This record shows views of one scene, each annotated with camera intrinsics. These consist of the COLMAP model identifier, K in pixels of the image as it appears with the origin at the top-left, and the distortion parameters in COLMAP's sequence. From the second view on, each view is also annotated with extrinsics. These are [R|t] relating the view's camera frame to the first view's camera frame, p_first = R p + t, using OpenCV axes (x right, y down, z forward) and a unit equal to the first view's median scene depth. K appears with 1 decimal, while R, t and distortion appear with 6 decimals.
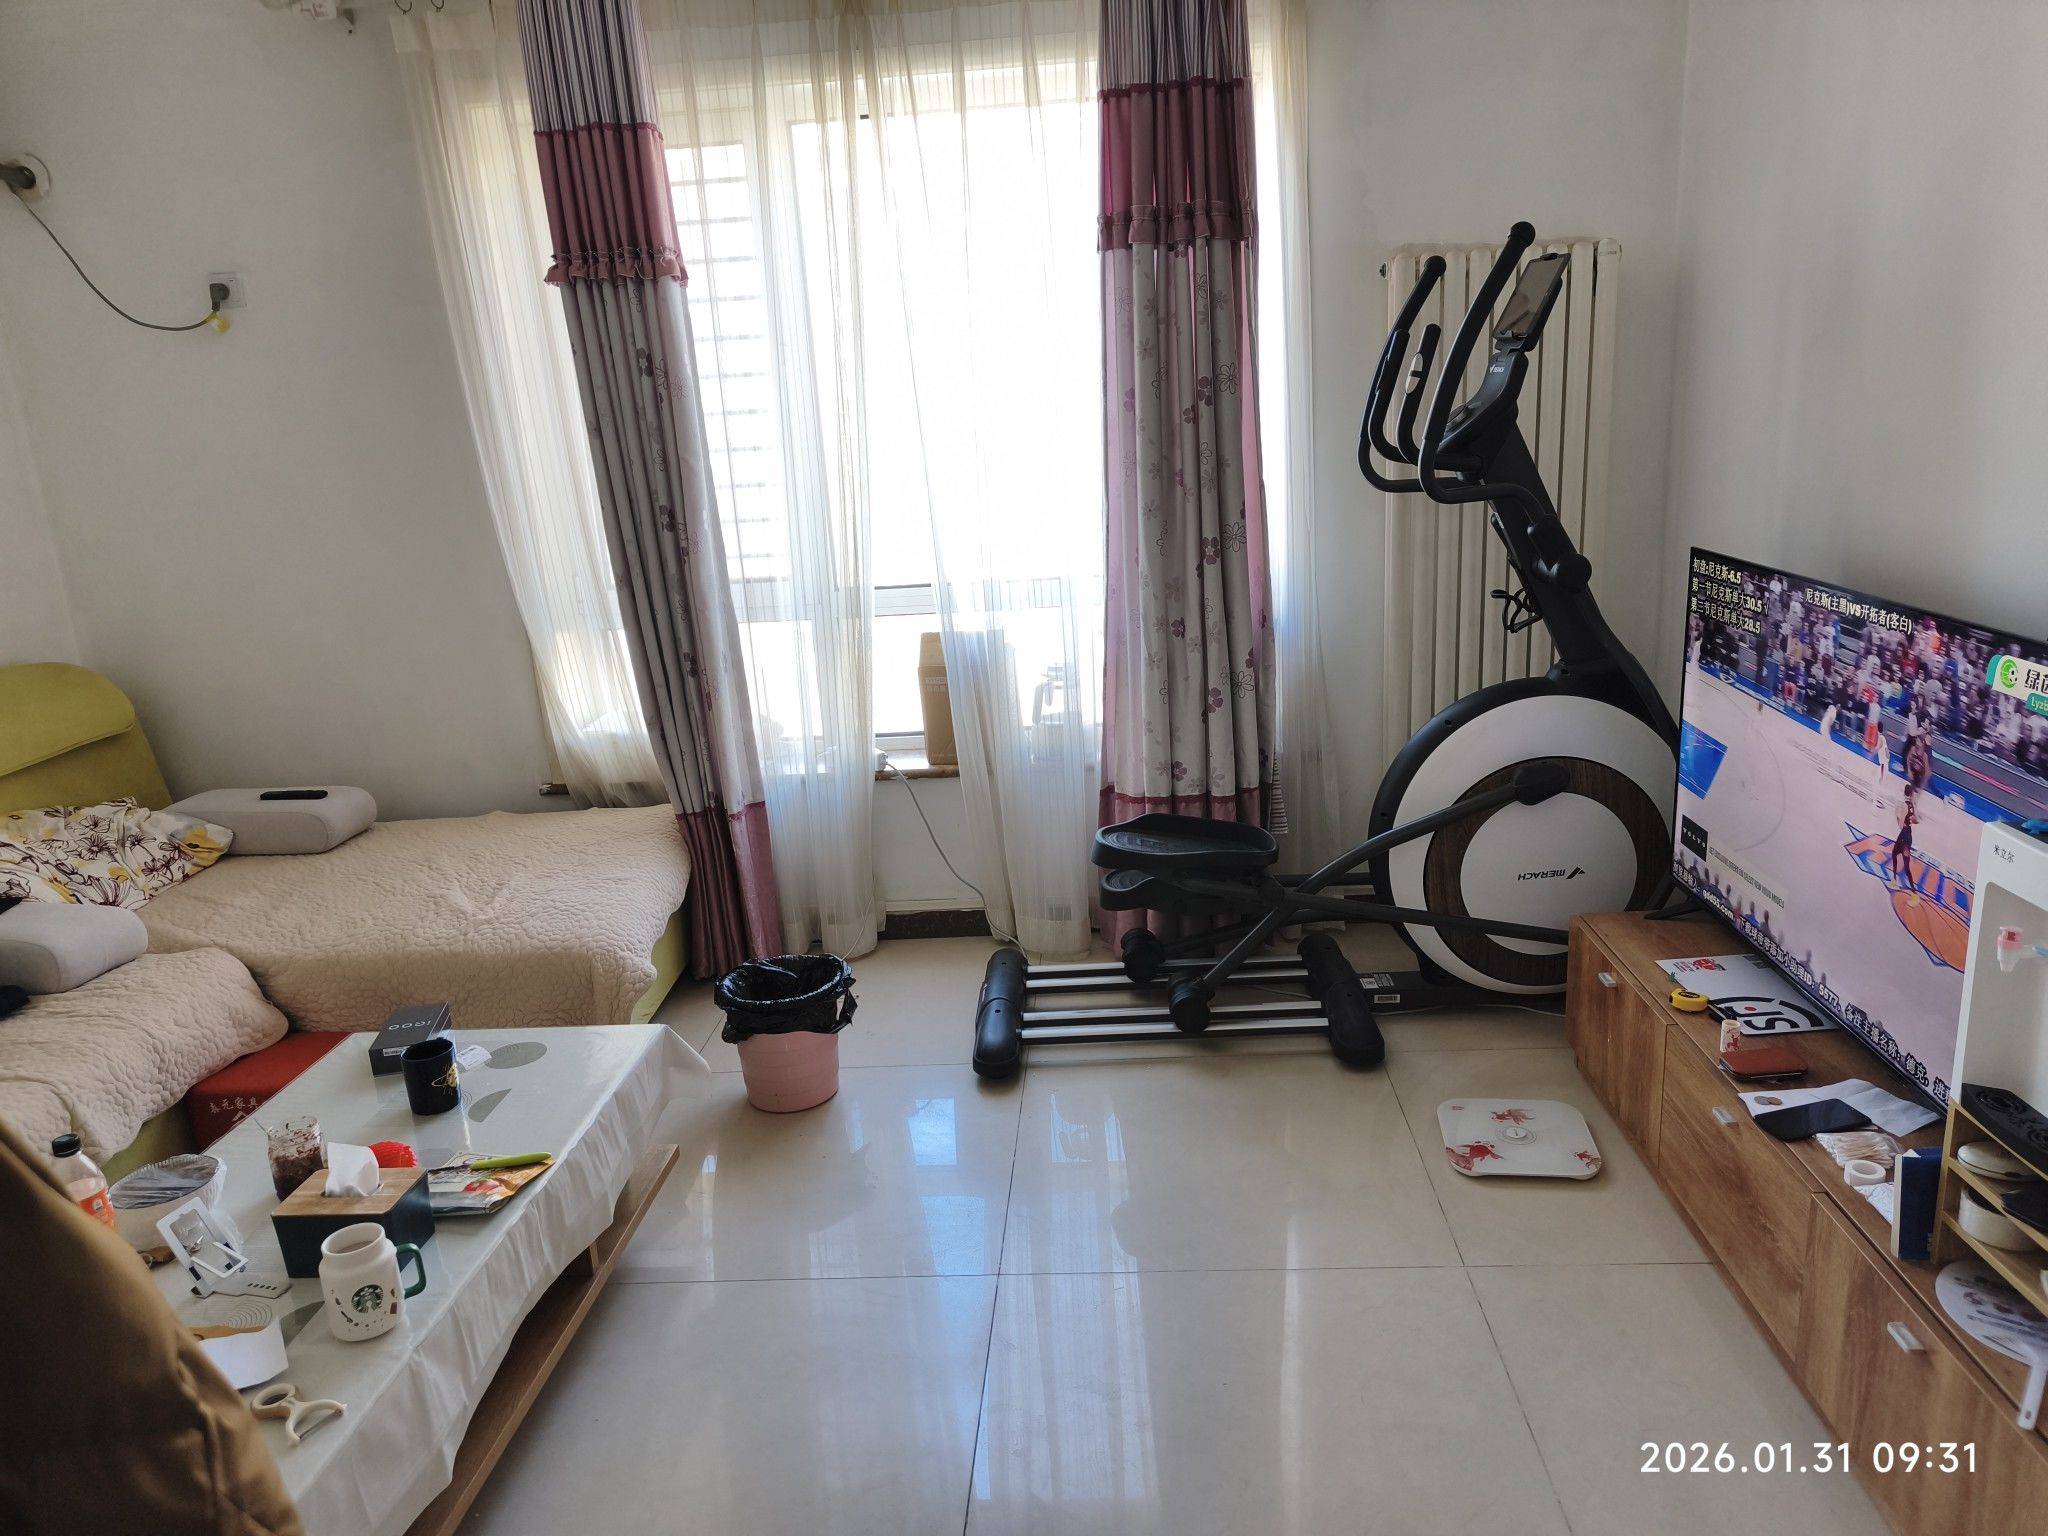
lens RADIAL K [[1400.3, 0, 1024.0], [0, 1400.3, 768.0], [0, 0, 1]] dist [0.022629, 0.000546]
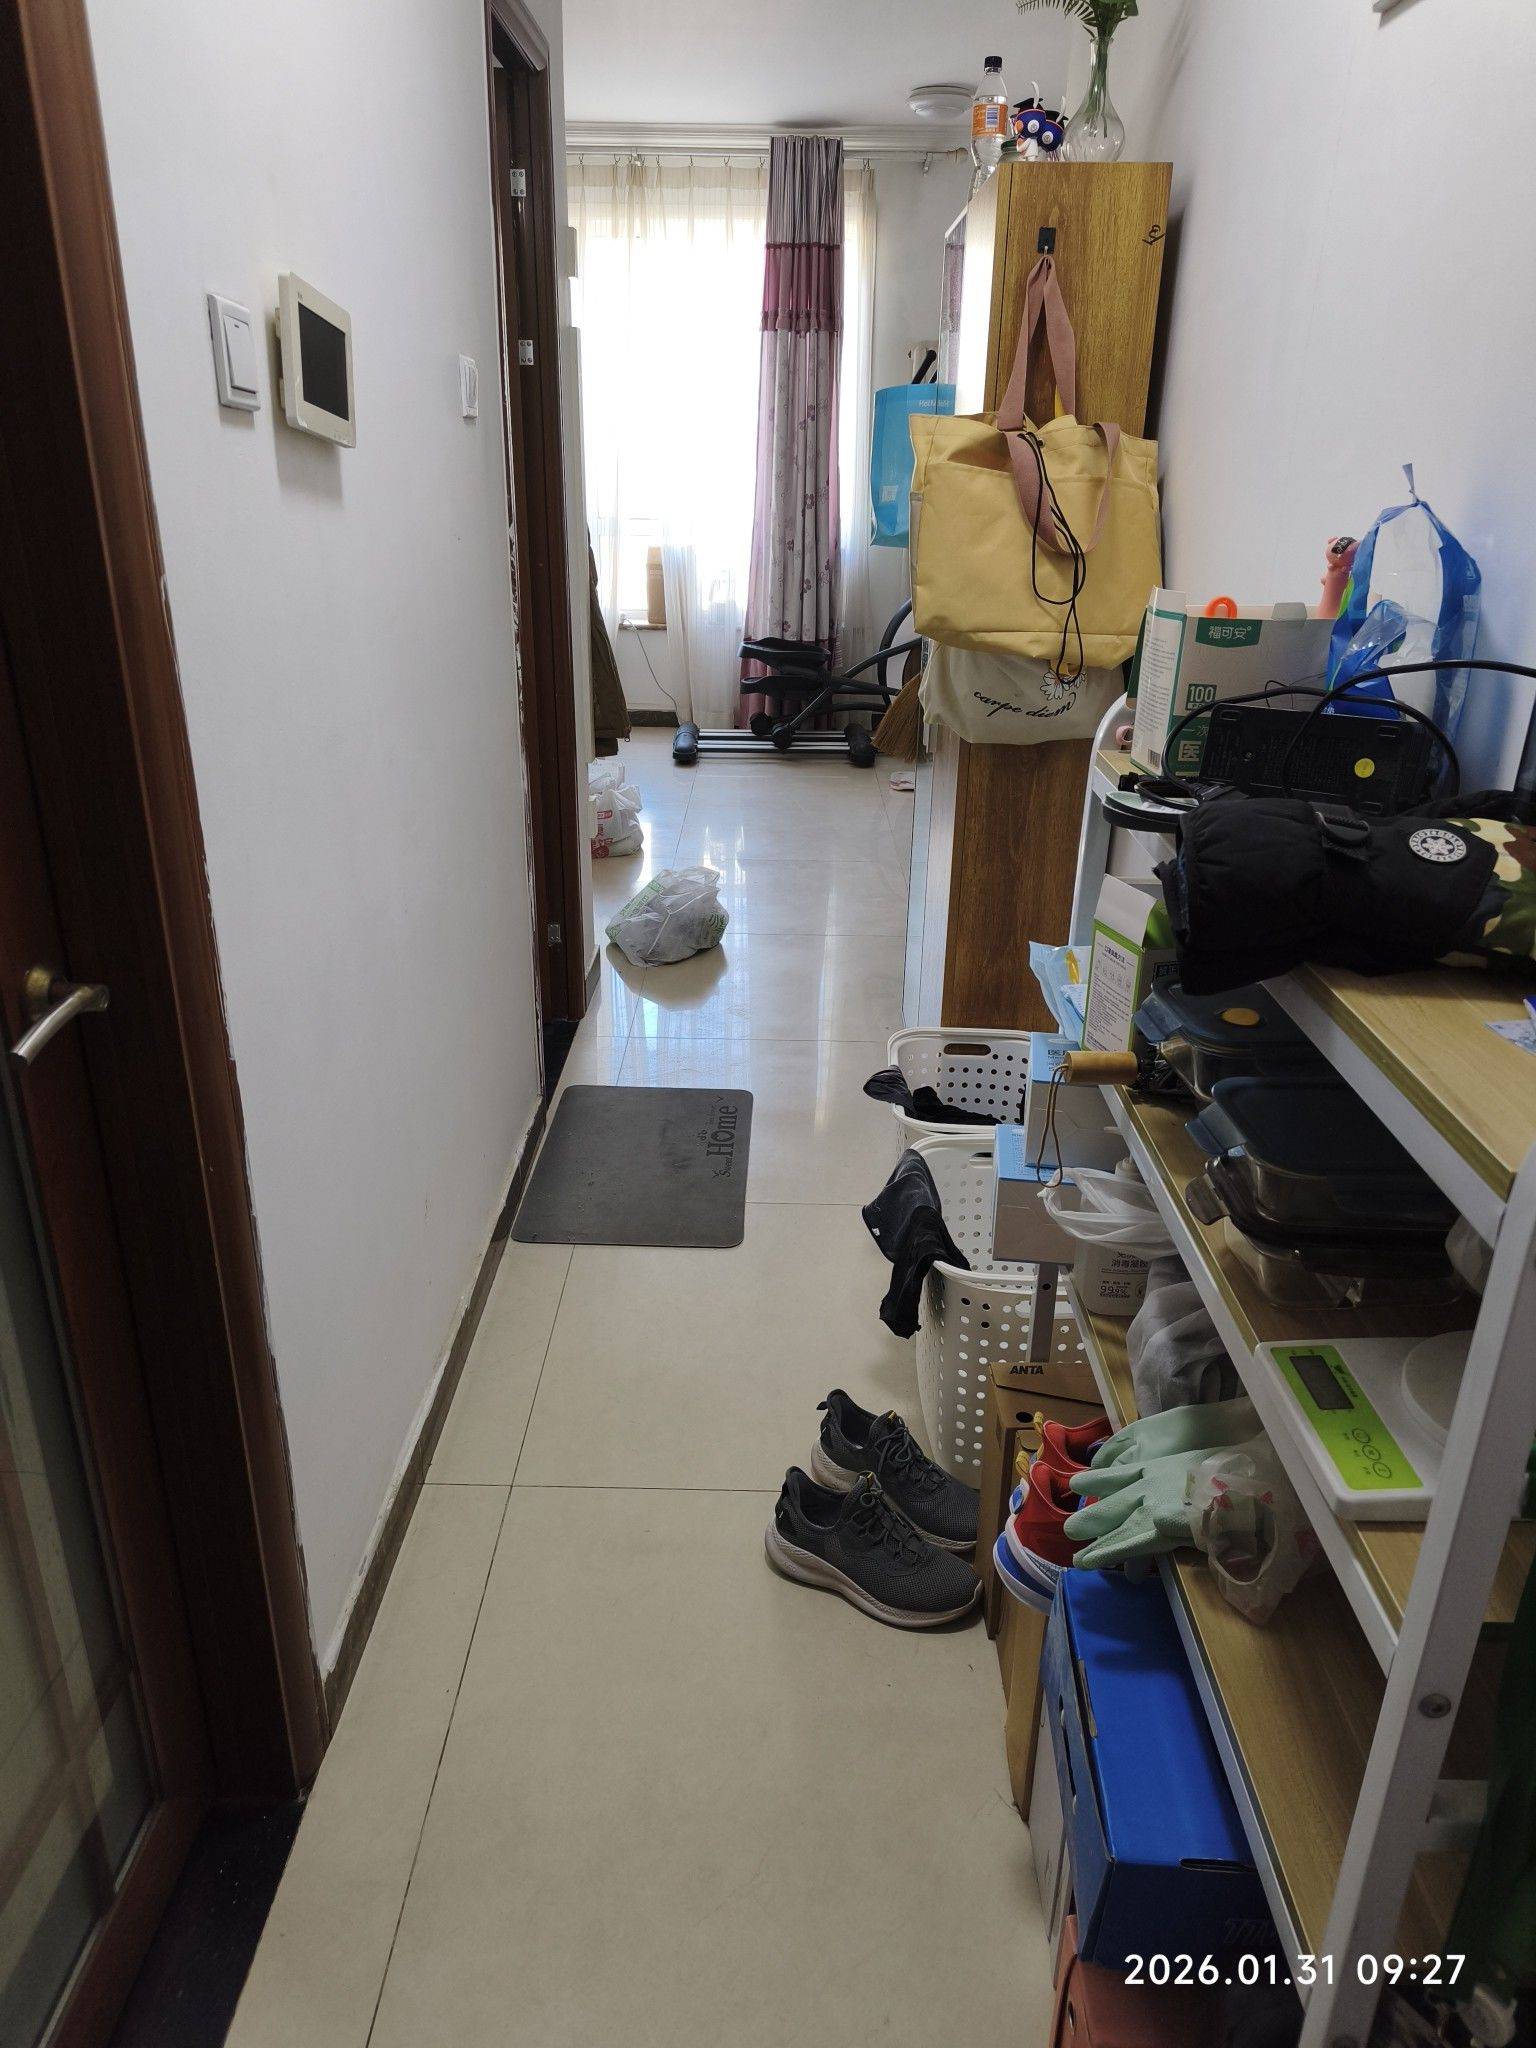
lens RADIAL K [[1400.3, 0, 768.0], [0, 1400.3, 1024.0], [0, 0, 1]] dist [0.022629, 0.000546]
pose [[0.994681, 0.050594, 0.089718, -0.057274], [-0.059451, 0.993314, 0.098964, 0.358606], [-0.084111, -0.103771, 0.991038, -0.944857]]
